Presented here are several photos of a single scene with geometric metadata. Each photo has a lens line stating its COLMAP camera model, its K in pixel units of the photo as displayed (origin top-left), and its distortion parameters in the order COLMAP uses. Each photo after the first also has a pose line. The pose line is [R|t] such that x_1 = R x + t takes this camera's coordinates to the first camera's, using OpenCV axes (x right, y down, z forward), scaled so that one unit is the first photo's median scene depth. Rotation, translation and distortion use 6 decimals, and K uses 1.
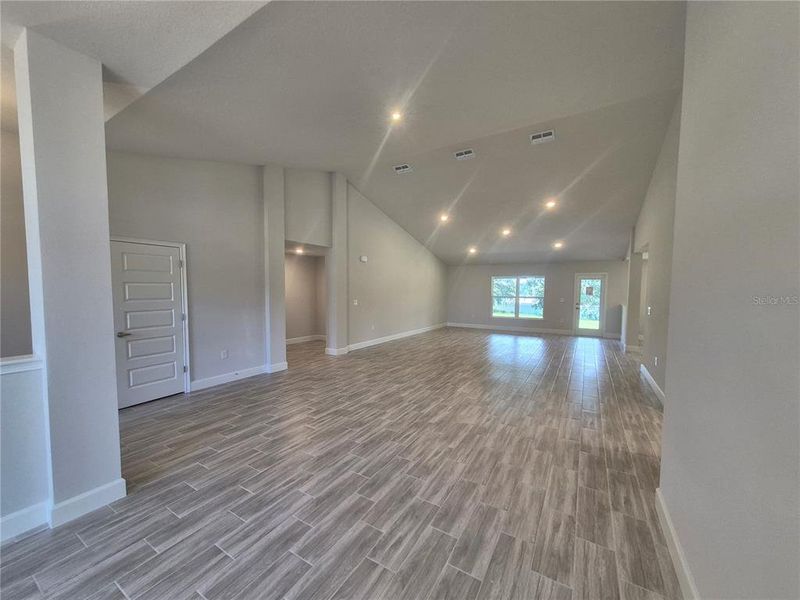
lens RADIAL K [[313.1, 0, 401.1], [0, 313.1, 307.7], [0, 0, 1]] dist [0.005310, -0.000974]
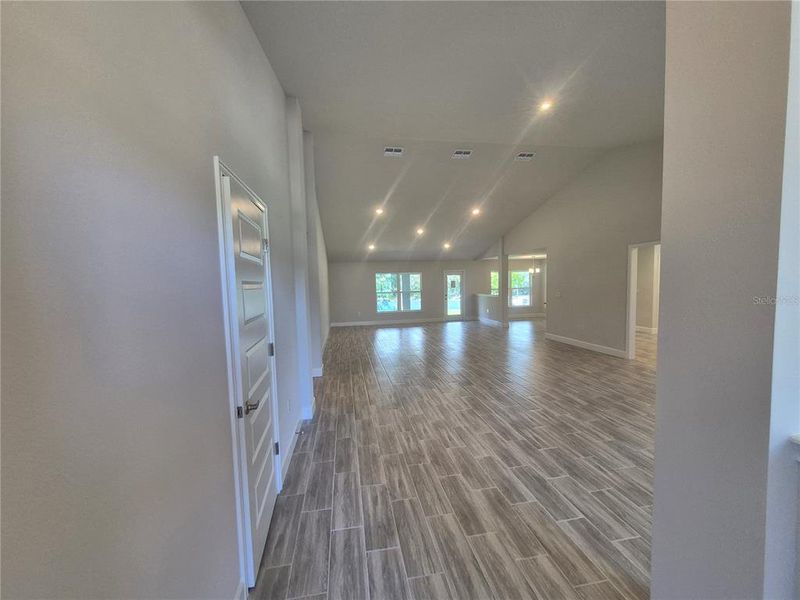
lens RADIAL K [[313.1, 0, 396.2], [0, 313.1, 300.9], [0, 0, 1]] dist [0.005310, -0.000974]
pose [[0.761965, -0.063342, 0.644513, -0.649869], [0.075185, 0.997128, 0.009109, -0.027491], [-0.643239, 0.041517, 0.764539, 0.354300]]
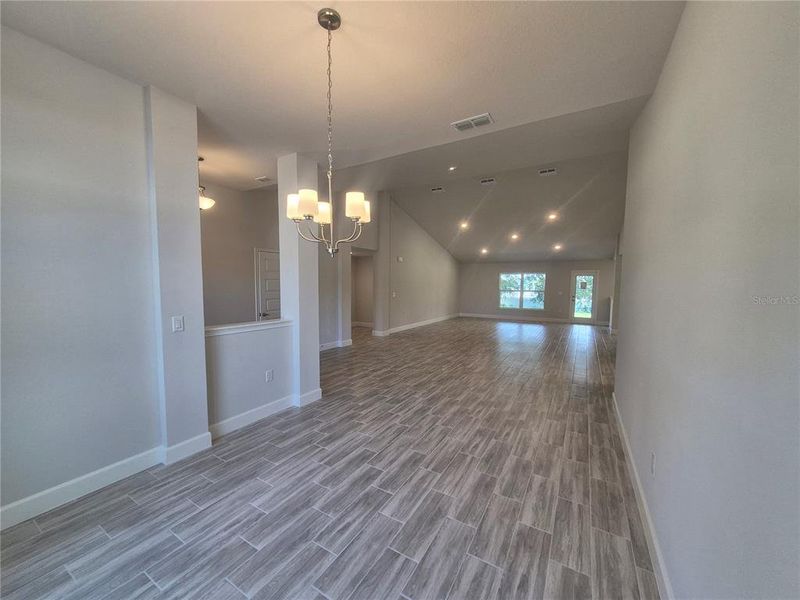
lens RADIAL K [[313.1, 0, 398.8], [0, 313.1, 307.1], [0, 0, 1]] dist [0.005310, -0.000974]
pose [[0.999999, -0.000182, 0.001653, -0.168097], [0.000156, 0.999874, 0.015891, 0.017050], [-0.001656, -0.015890, 0.999872, -0.313825]]
